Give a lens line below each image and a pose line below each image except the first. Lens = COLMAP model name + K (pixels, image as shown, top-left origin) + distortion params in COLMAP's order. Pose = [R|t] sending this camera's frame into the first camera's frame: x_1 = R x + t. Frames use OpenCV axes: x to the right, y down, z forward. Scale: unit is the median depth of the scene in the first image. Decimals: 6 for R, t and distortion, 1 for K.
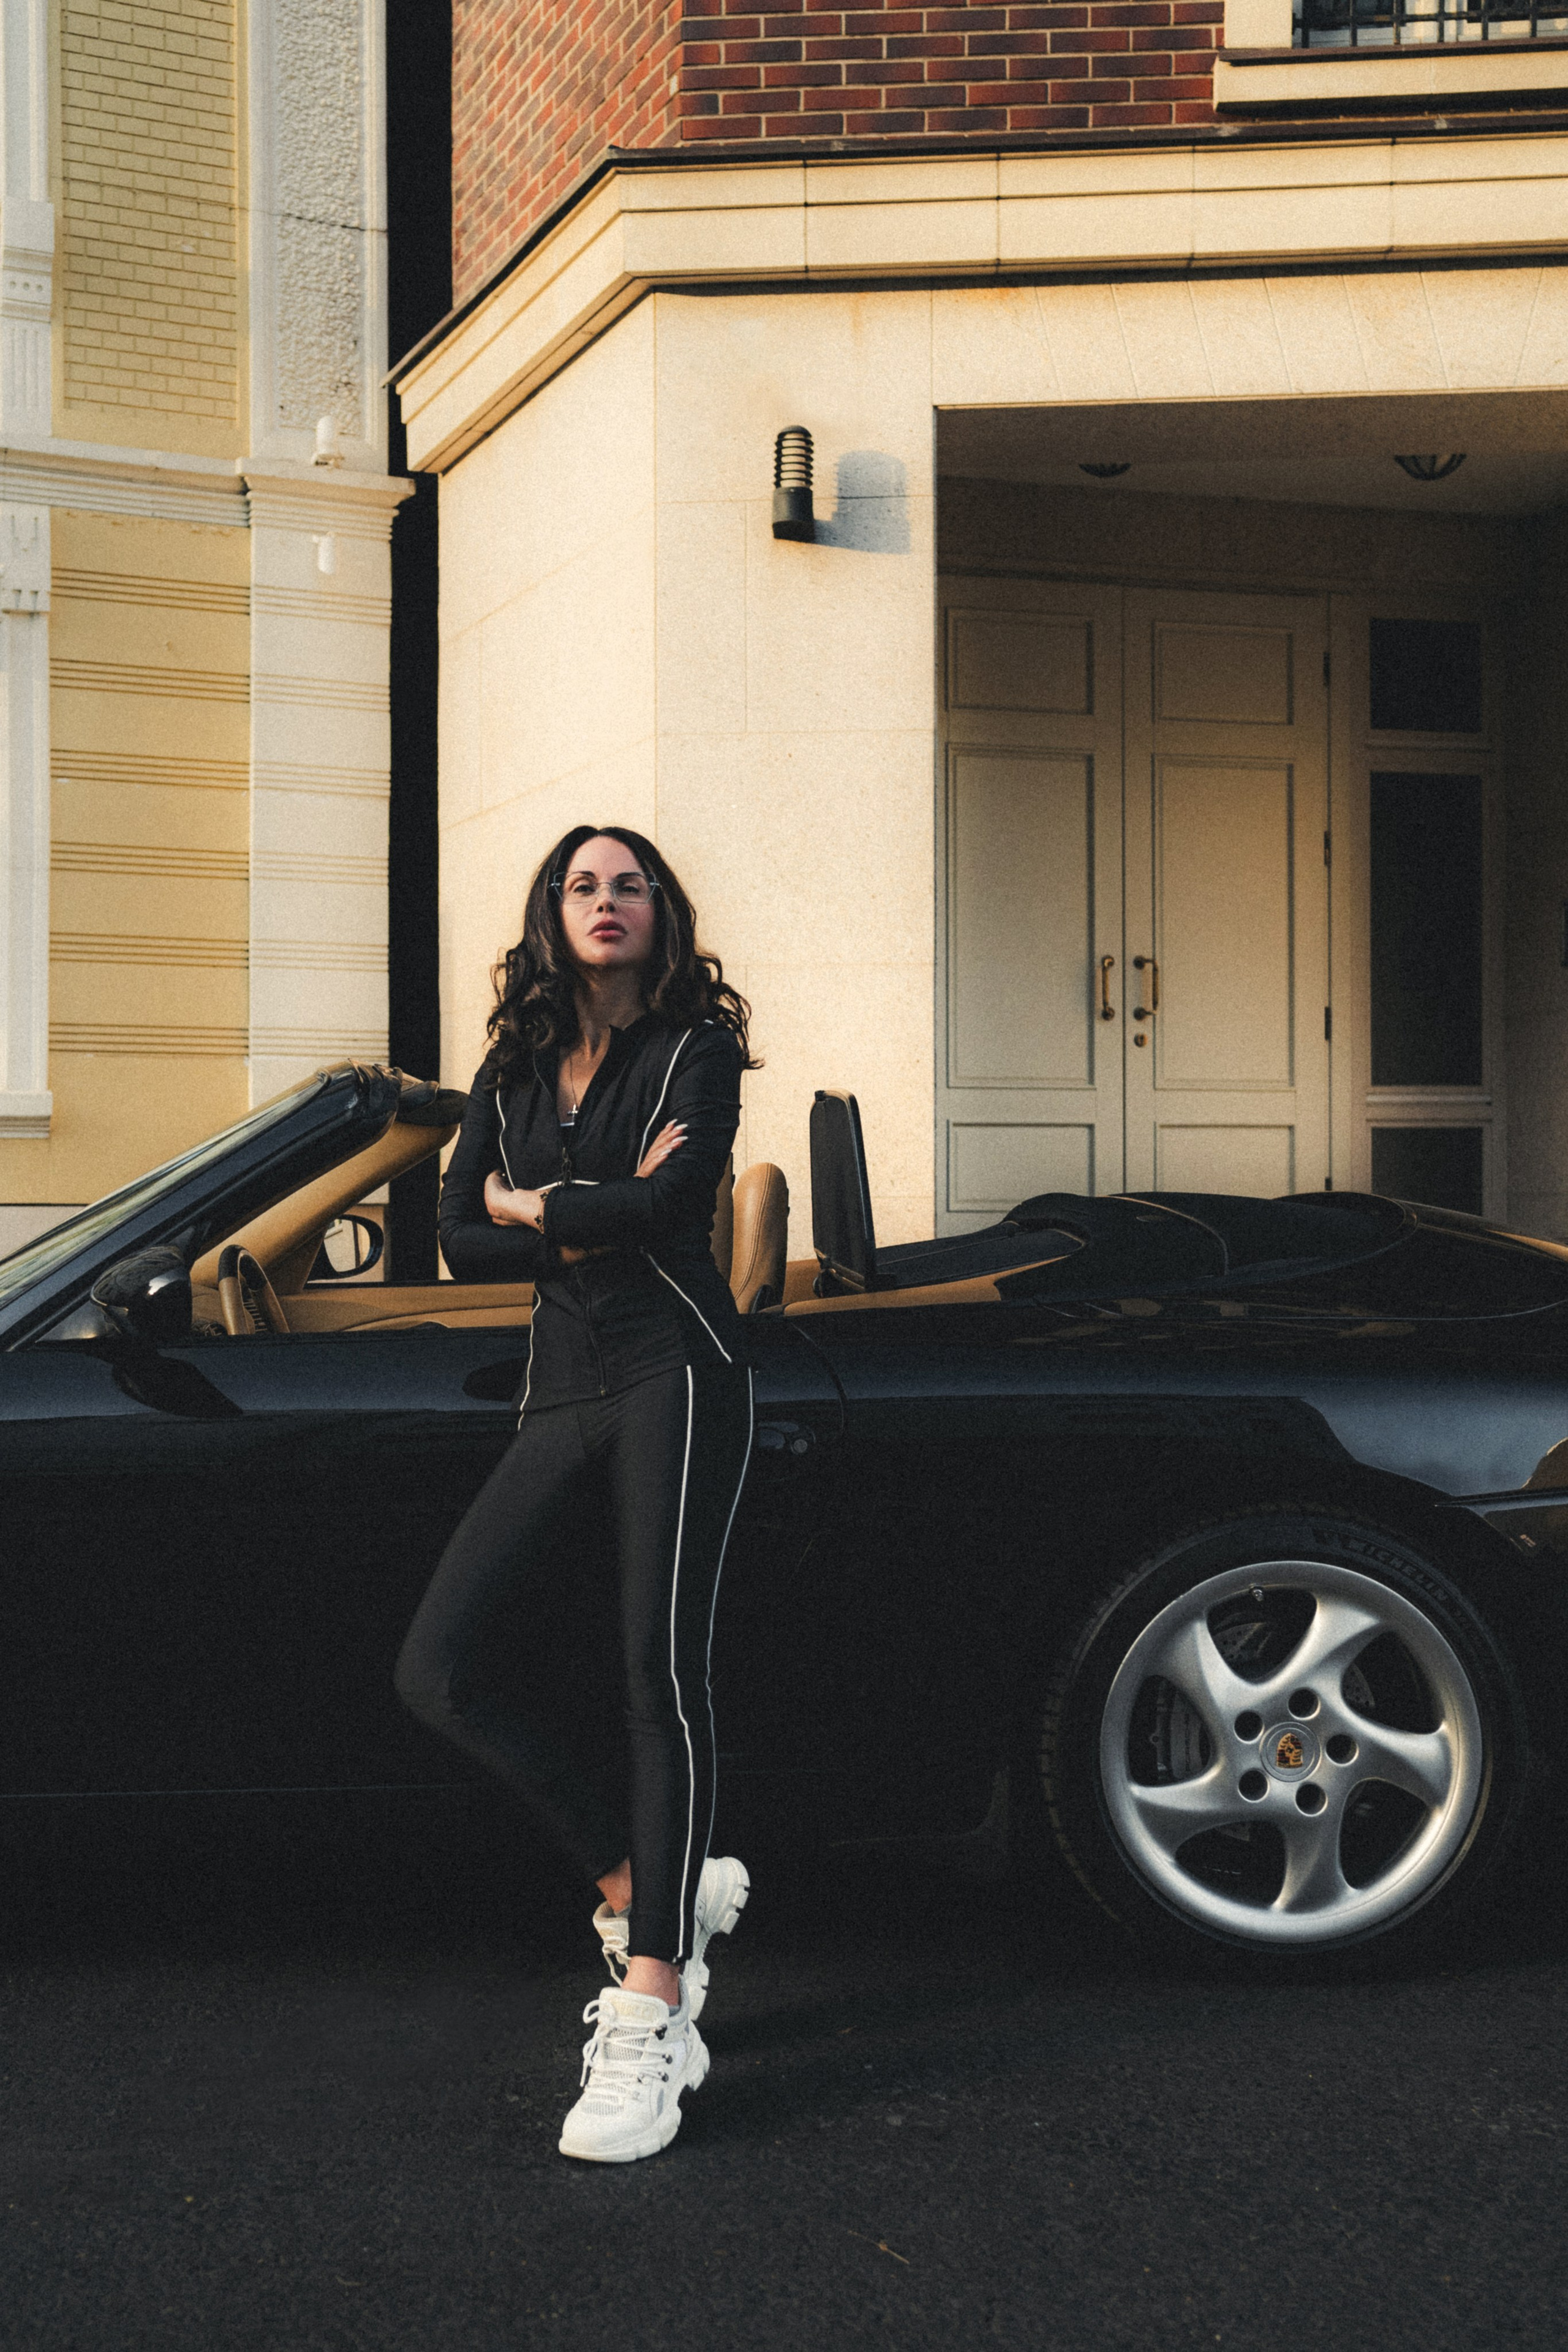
lens RADIAL K [[2732.6, 0, 577.5], [0, 2732.6, 1268.7], [0, 0, 1]] dist [0.003979, 0.031117]
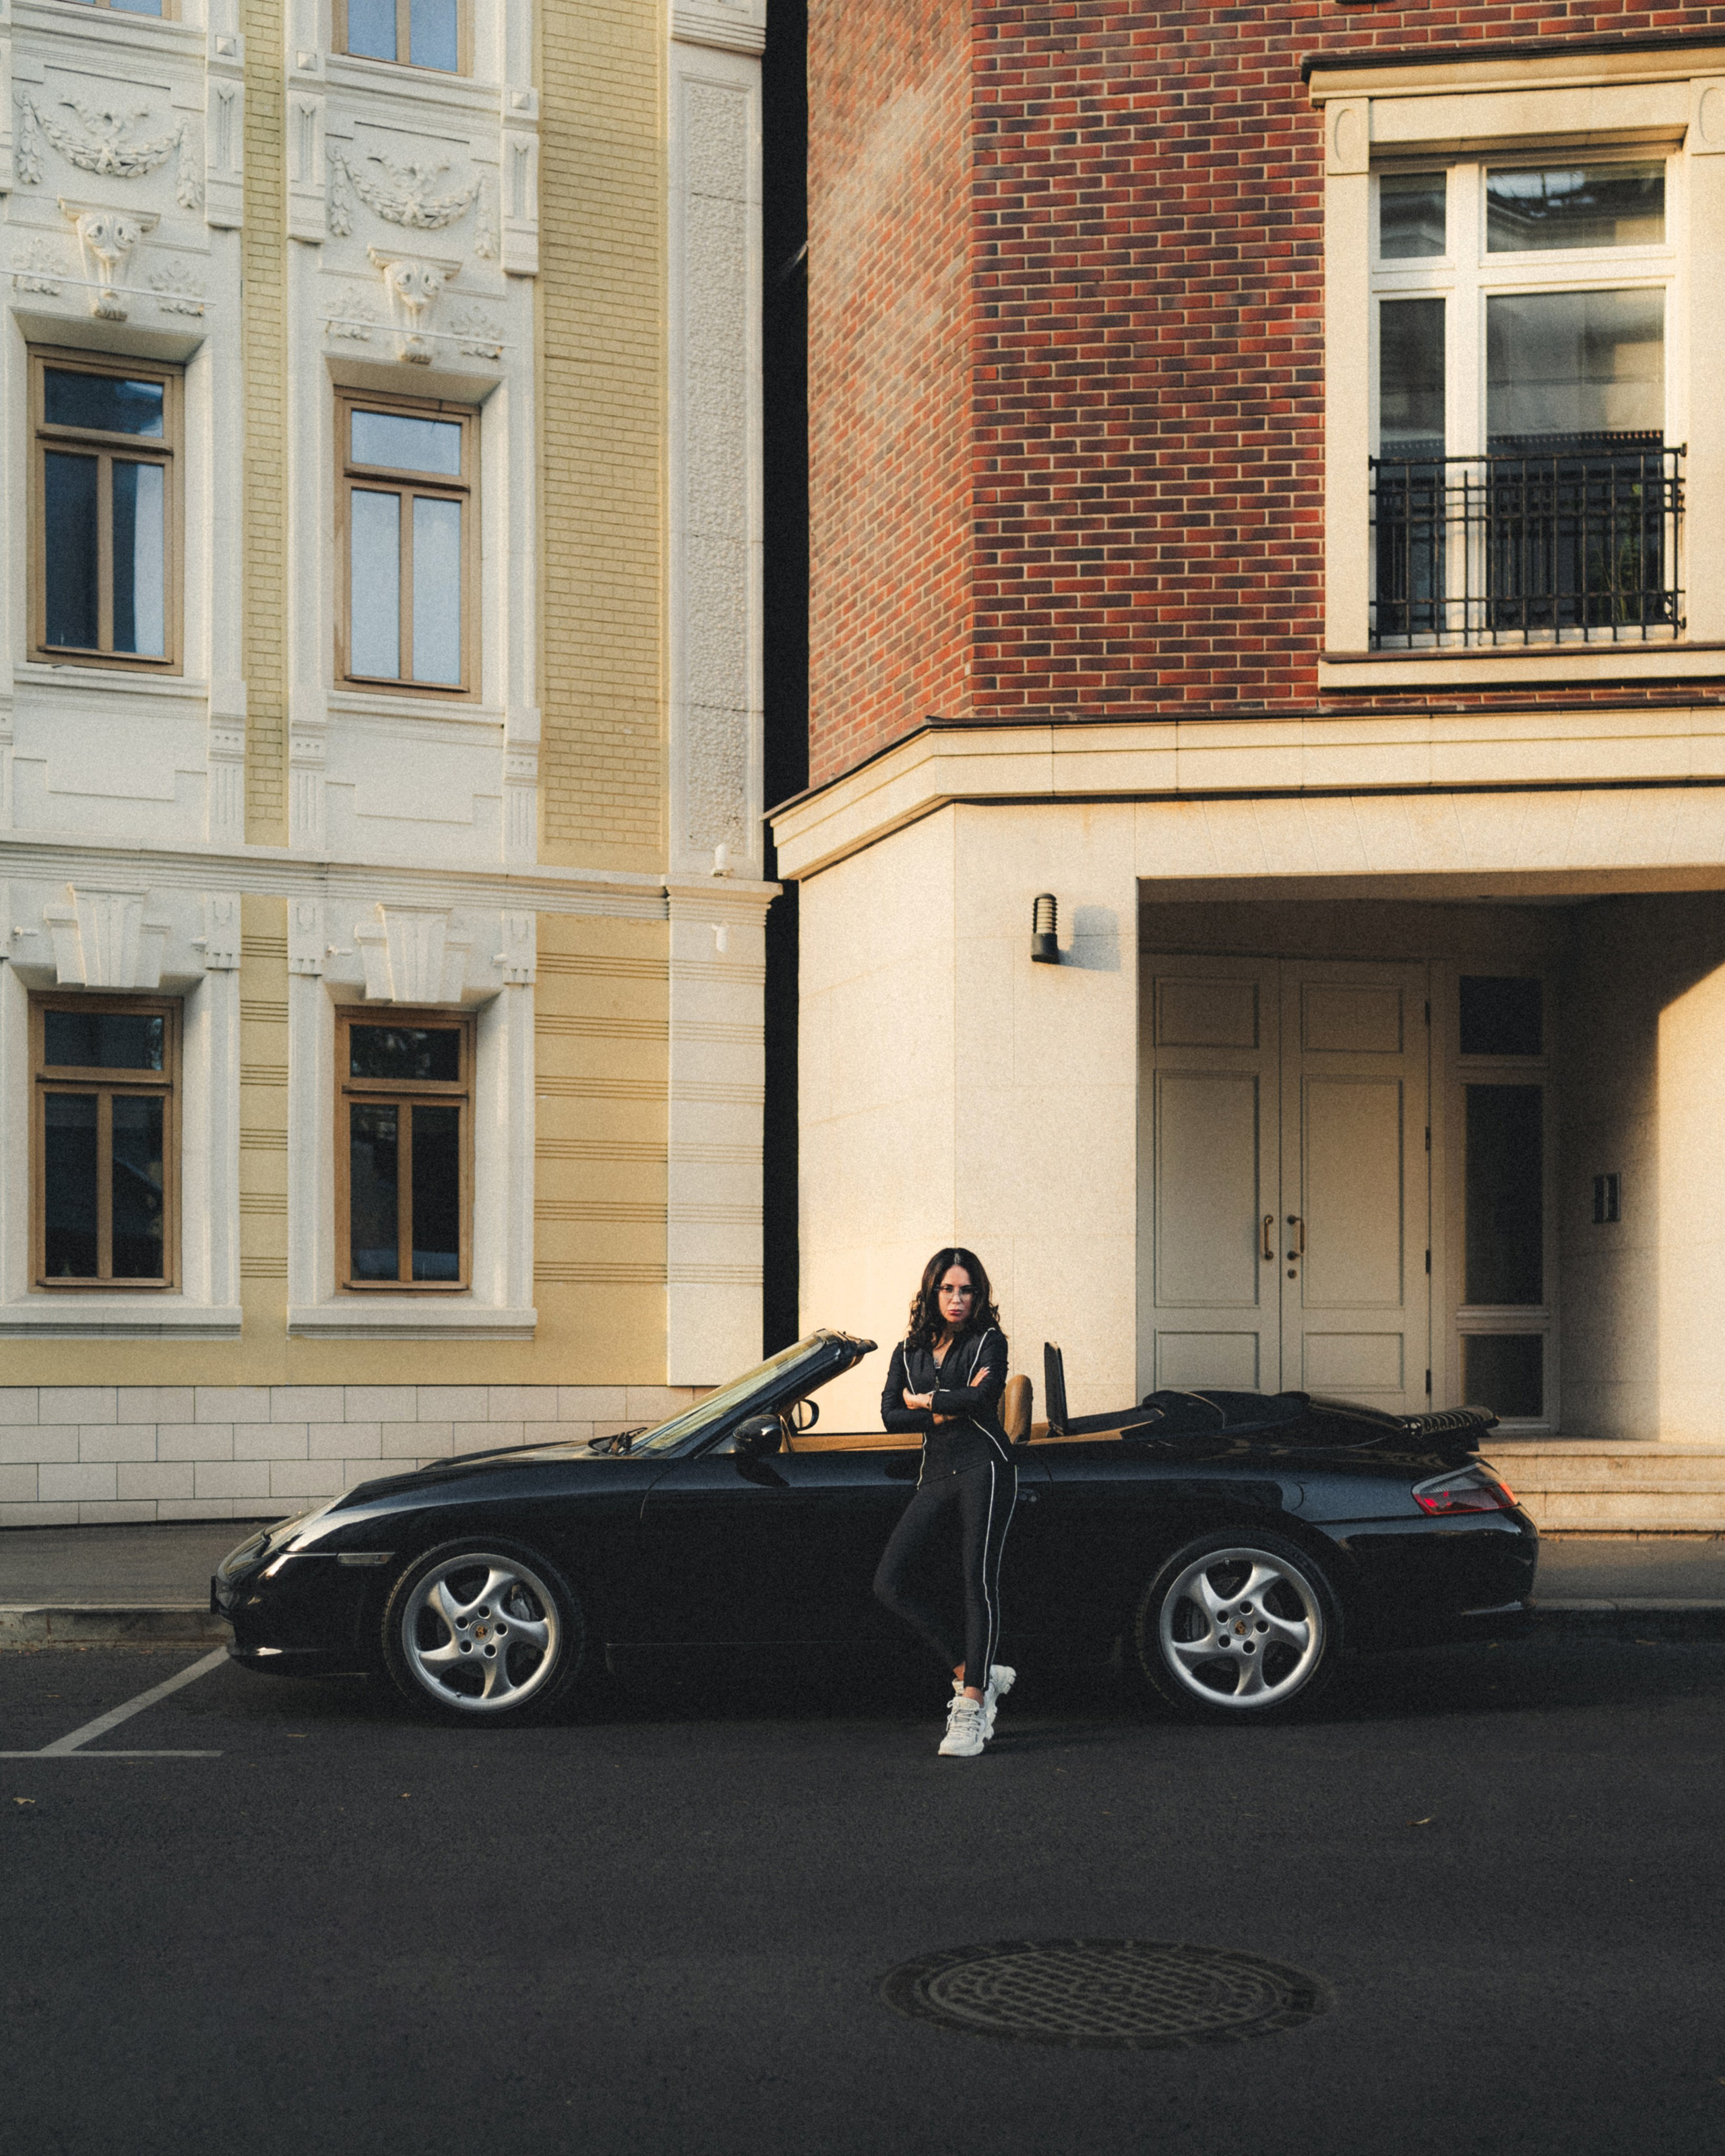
lens RADIAL K [[2956.3, 0, 543.9], [0, 2956.3, 1391.7], [0, 0, 1]] dist [-0.027277, 0.056633]
pose [[0.995317, 0.004274, -0.096566, -0.041325], [-0.005975, 0.999832, -0.017334, 0.007791], [0.096476, 0.017830, 0.995176, -0.691423]]
